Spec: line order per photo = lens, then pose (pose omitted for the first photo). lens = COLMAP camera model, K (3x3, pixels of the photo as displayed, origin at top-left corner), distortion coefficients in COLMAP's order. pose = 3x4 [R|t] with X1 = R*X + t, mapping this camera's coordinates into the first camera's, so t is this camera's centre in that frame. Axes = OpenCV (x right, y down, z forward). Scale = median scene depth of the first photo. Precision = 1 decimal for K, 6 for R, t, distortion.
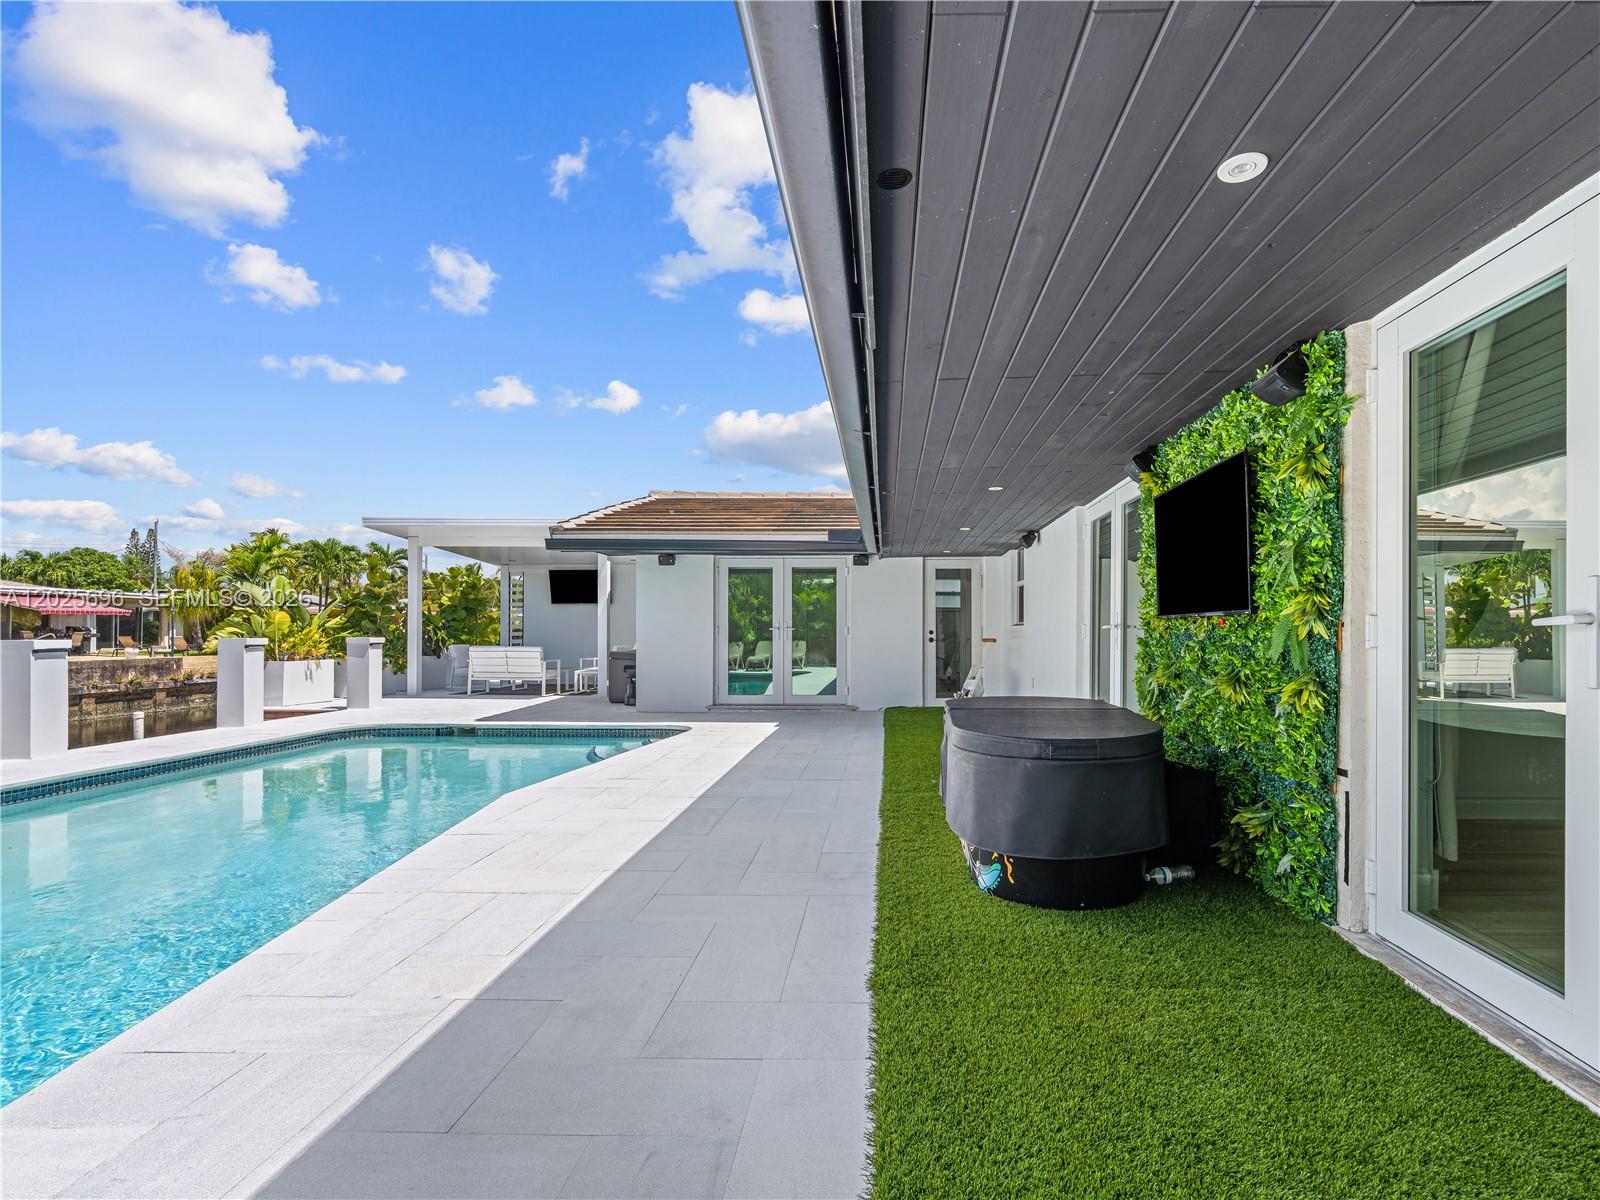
lens RADIAL K [[814.2, 0, 878.1], [0, 814.2, 629.5], [0, 0, 1]] dist [0.001340, -0.000593]
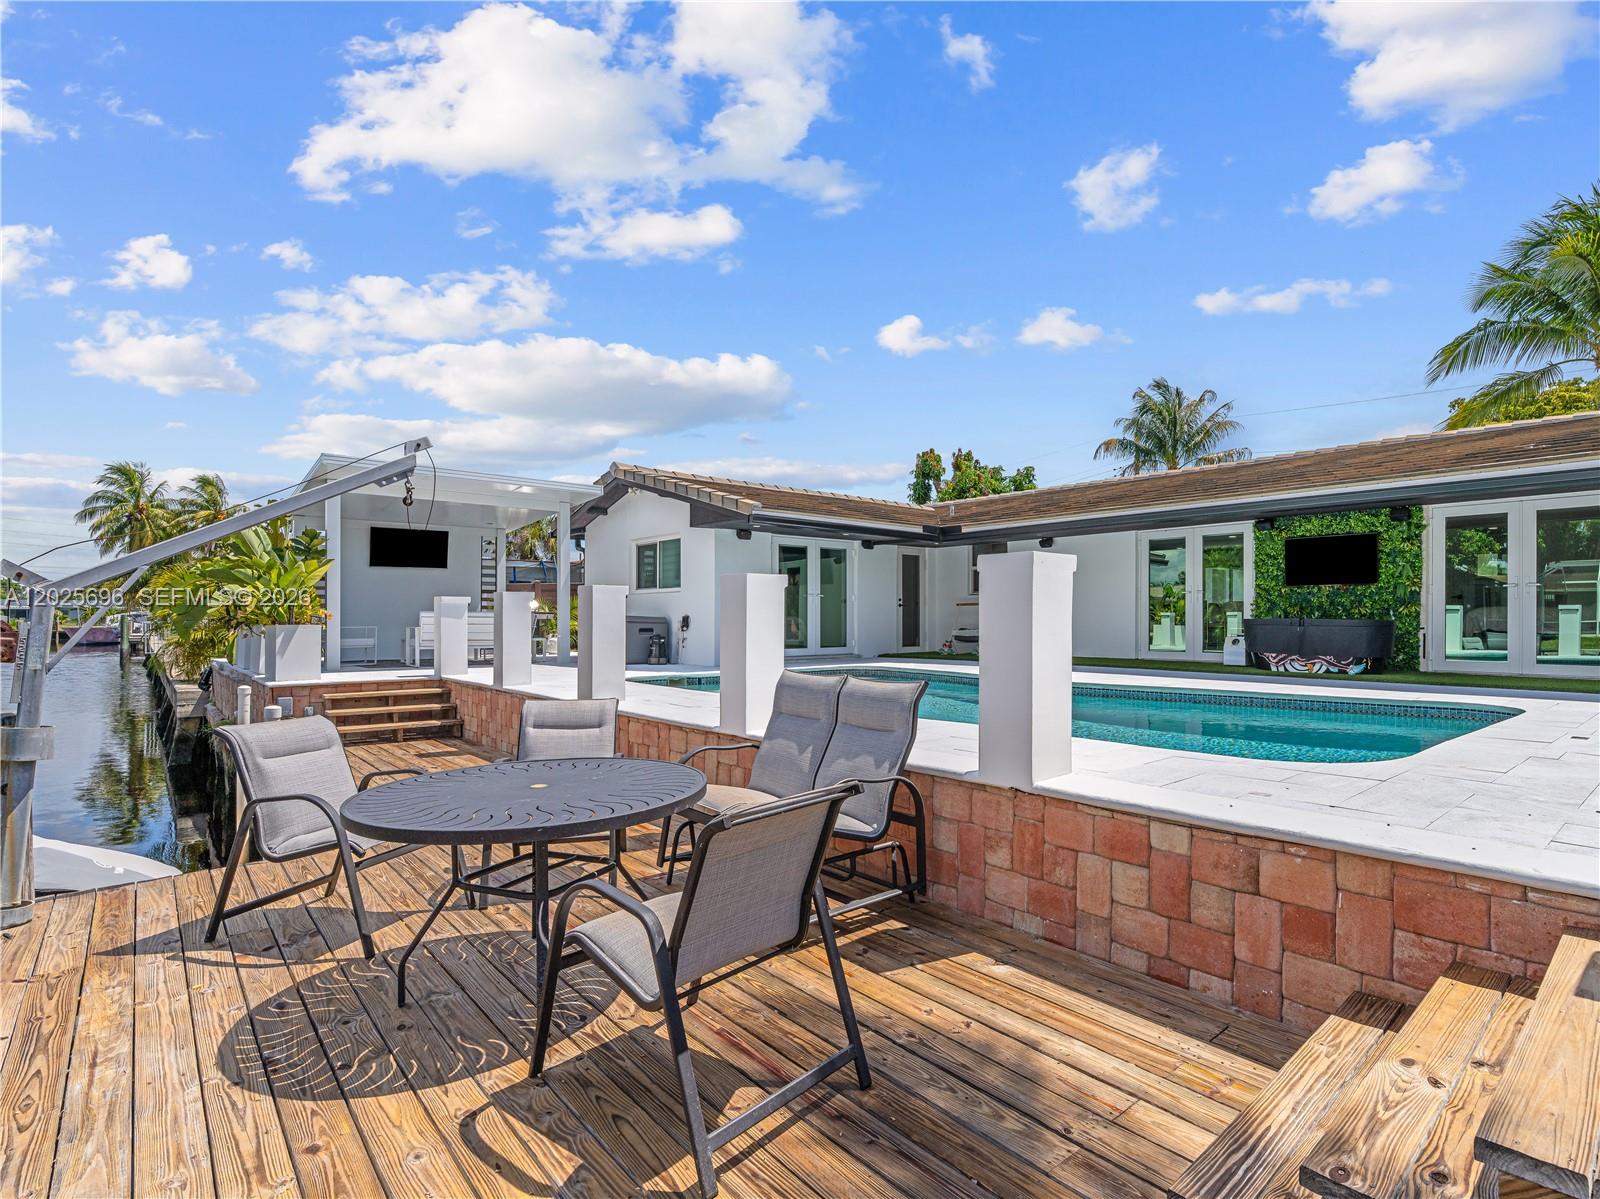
lens RADIAL K [[808.1, 0, 887.8], [0, 808.1, 621.4], [0, 0, 1]] dist [-0.003294, -0.001644]
pose [[0.723584, -0.005197, 0.690216, -1.075921], [-0.000830, 0.999964, 0.008399, 0.034700], [-0.690235, -0.006650, 0.723554, 0.012370]]
